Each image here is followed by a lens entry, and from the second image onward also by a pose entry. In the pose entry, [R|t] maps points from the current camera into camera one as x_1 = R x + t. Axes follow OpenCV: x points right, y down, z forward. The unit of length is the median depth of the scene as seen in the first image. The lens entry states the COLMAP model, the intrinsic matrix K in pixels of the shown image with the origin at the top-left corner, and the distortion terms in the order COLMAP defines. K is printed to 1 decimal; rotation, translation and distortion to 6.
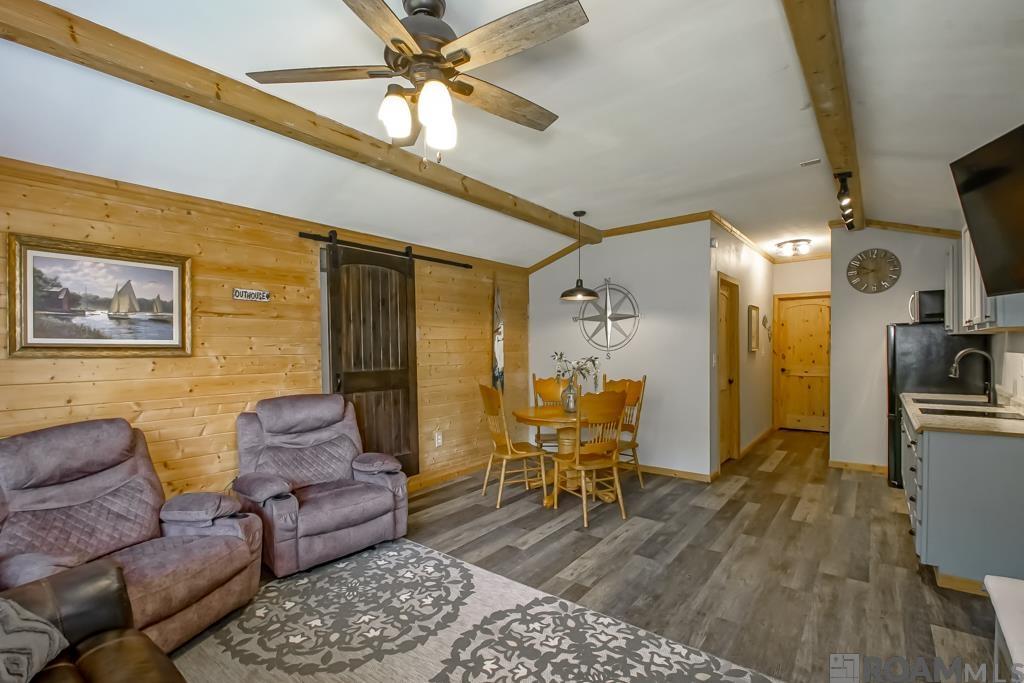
lens RADIAL K [[478.5, 0, 501.9], [0, 478.5, 352.4], [0, 0, 1]] dist [-0.000479, -0.000118]
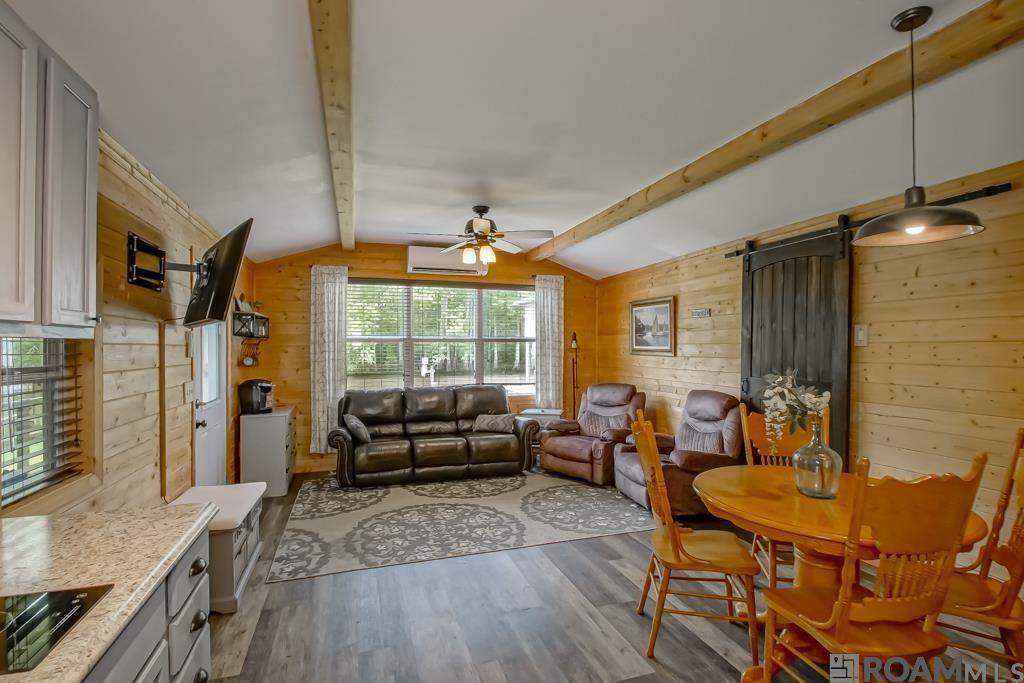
lens RADIAL K [[478.5, 0, 501.9], [0, 478.5, 352.4], [0, 0, 1]] dist [-0.000479, -0.000118]
pose [[-0.572665, 0.017130, -0.819610, 1.175302], [-0.003695, 0.999718, 0.023475, -0.048120], [0.819781, 0.016472, -0.572440, 1.667572]]
